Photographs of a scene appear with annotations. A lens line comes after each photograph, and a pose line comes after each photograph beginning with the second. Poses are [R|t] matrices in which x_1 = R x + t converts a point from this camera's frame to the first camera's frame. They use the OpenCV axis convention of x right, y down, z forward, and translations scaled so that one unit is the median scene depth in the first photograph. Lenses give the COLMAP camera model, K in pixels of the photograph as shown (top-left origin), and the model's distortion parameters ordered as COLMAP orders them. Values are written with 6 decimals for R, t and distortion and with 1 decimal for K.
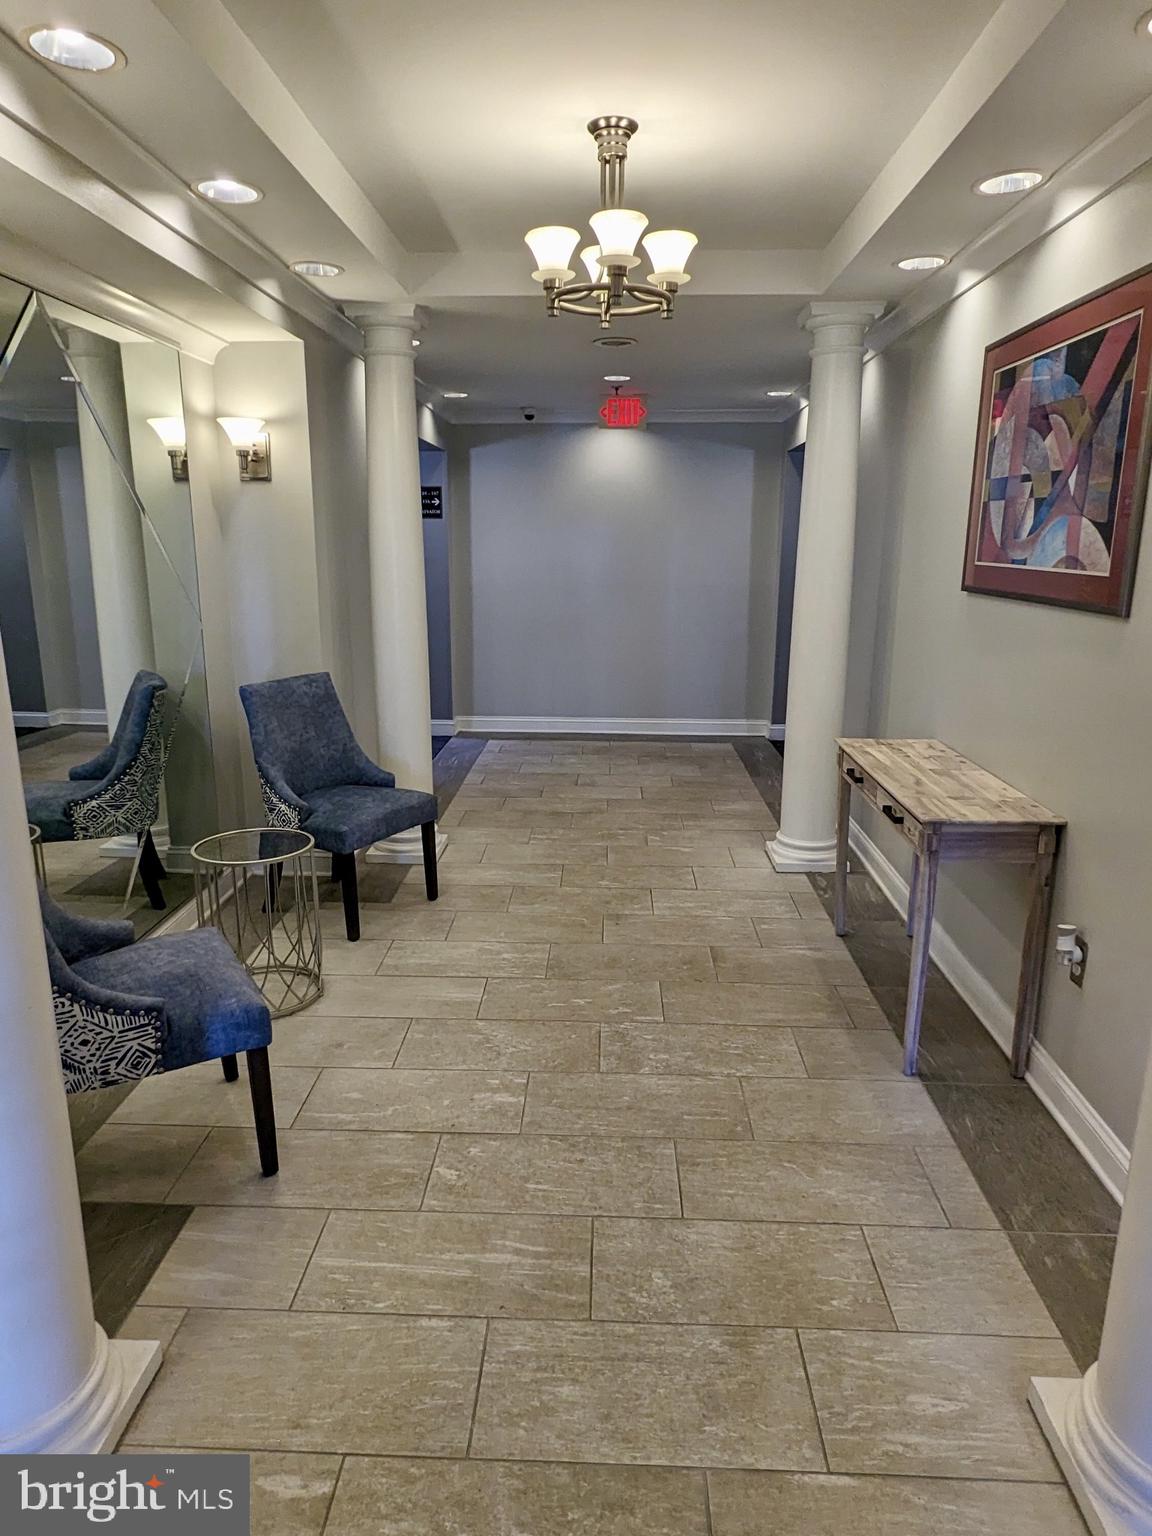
lens RADIAL K [[960.0, 0, 568.7], [0, 960.0, 767.4], [0, 0, 1]] dist [-0.007299, -0.005605]
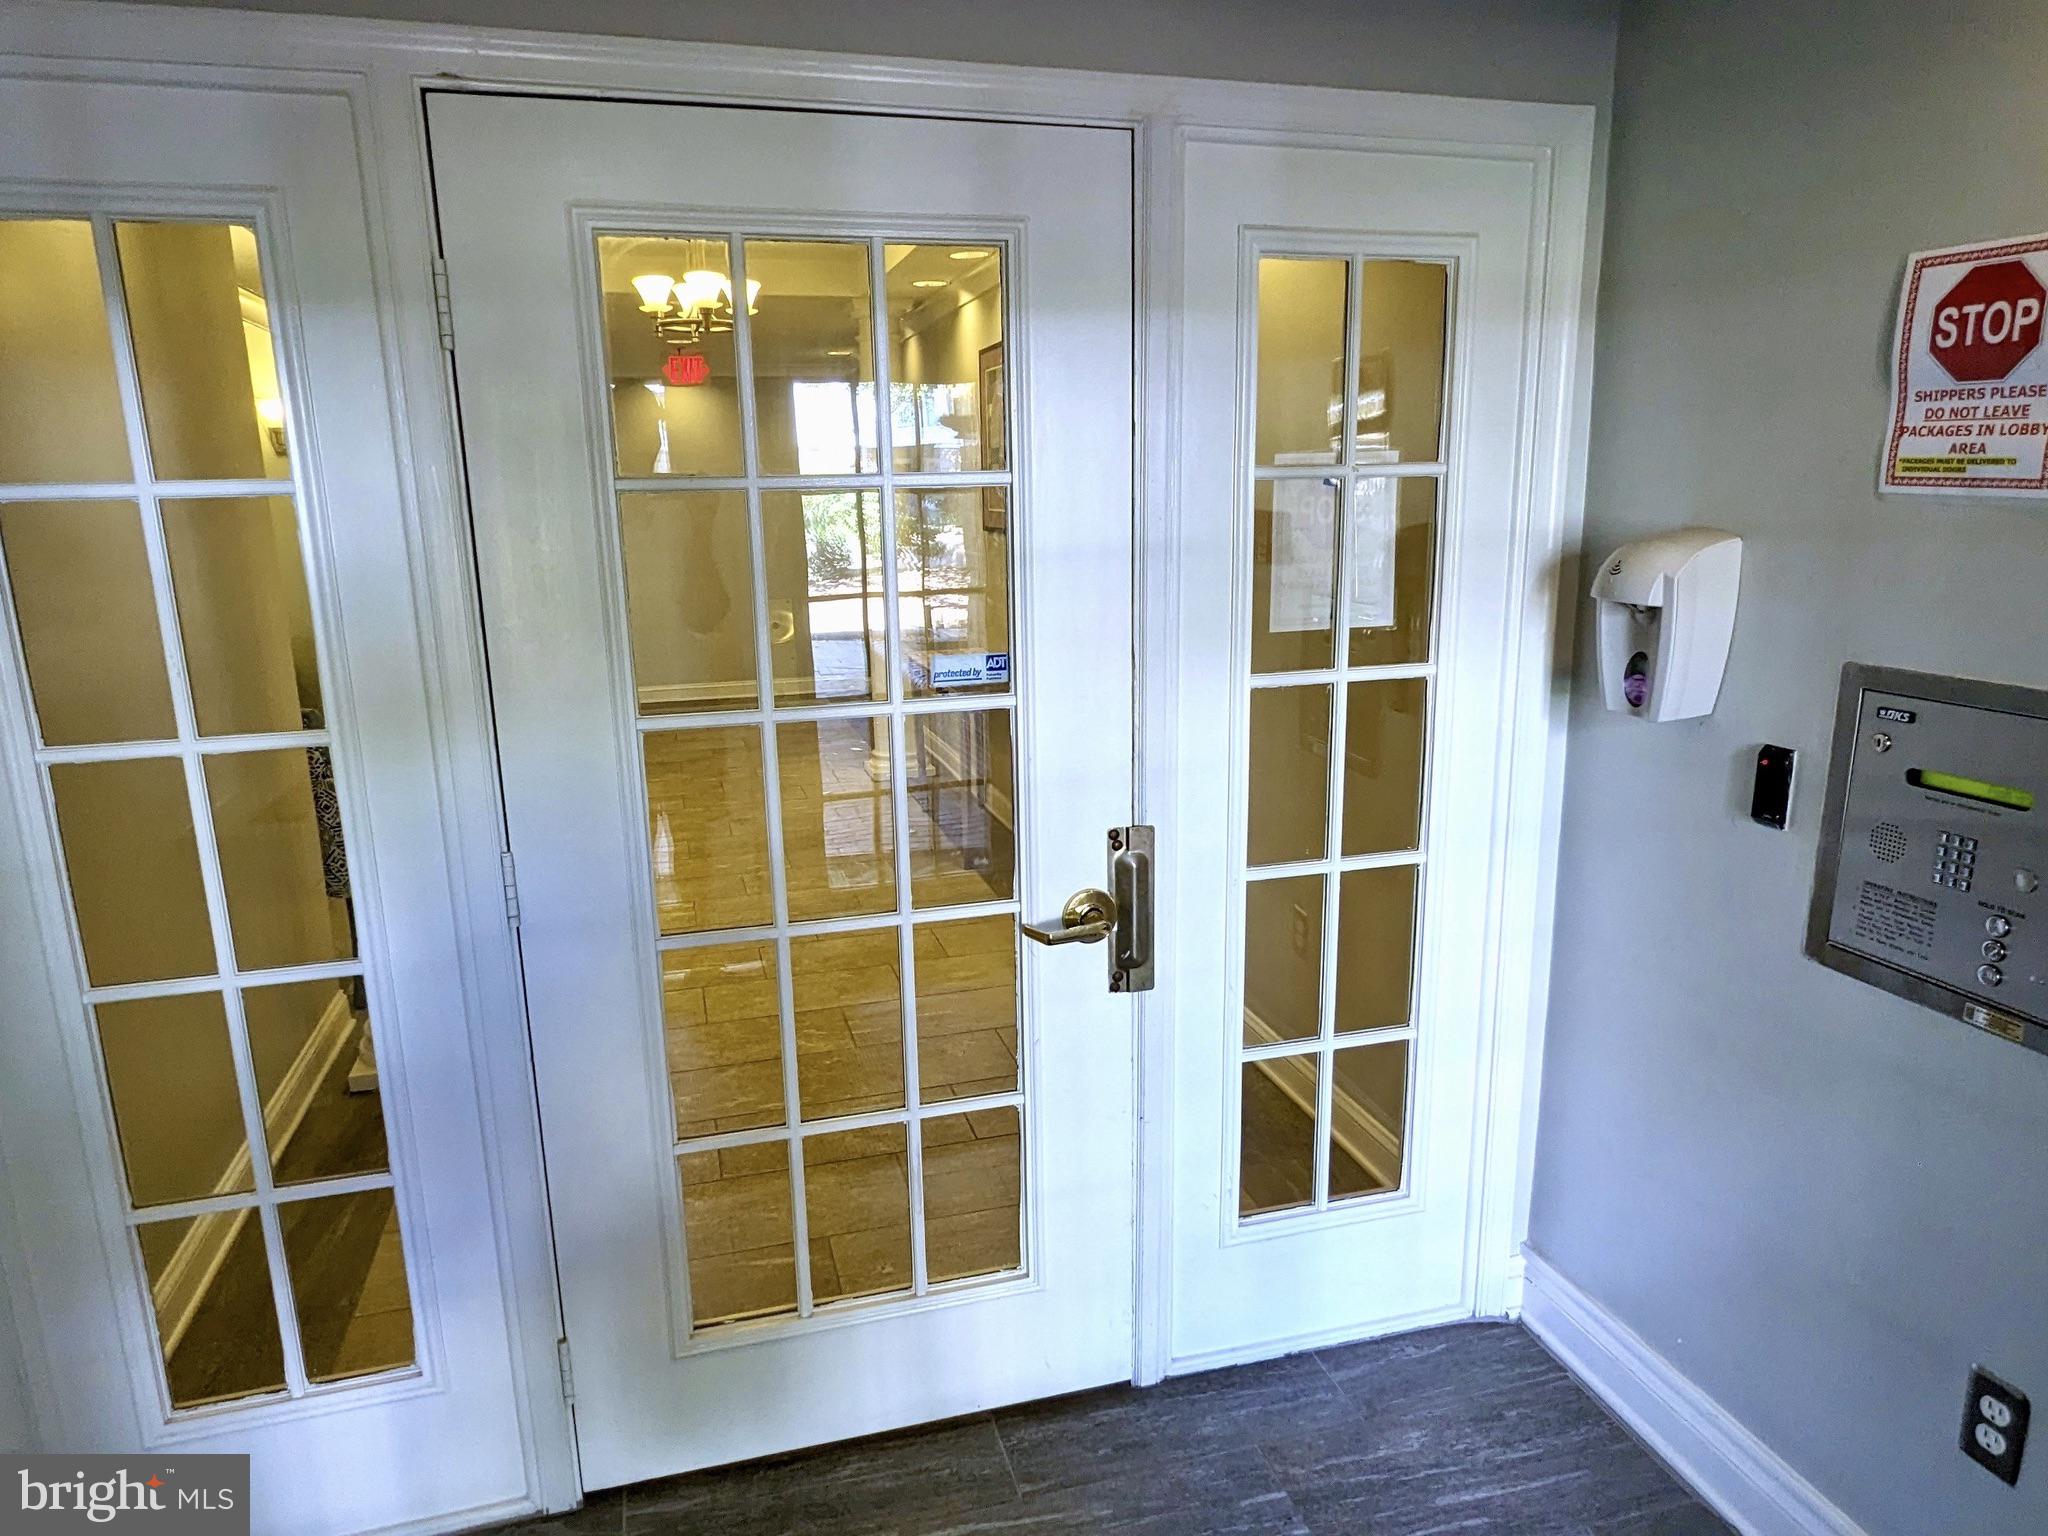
lens RADIAL K [[1280.0, 0, 1026.9], [0, 1280.0, 780.0], [0, 0, 1]] dist [-0.007299, -0.005605]
pose [[0.946318, -0.095839, 0.308702, -0.112113], [0.099256, 0.995051, 0.004656, 0.155672], [-0.307621, 0.026234, 0.951147, -0.684962]]
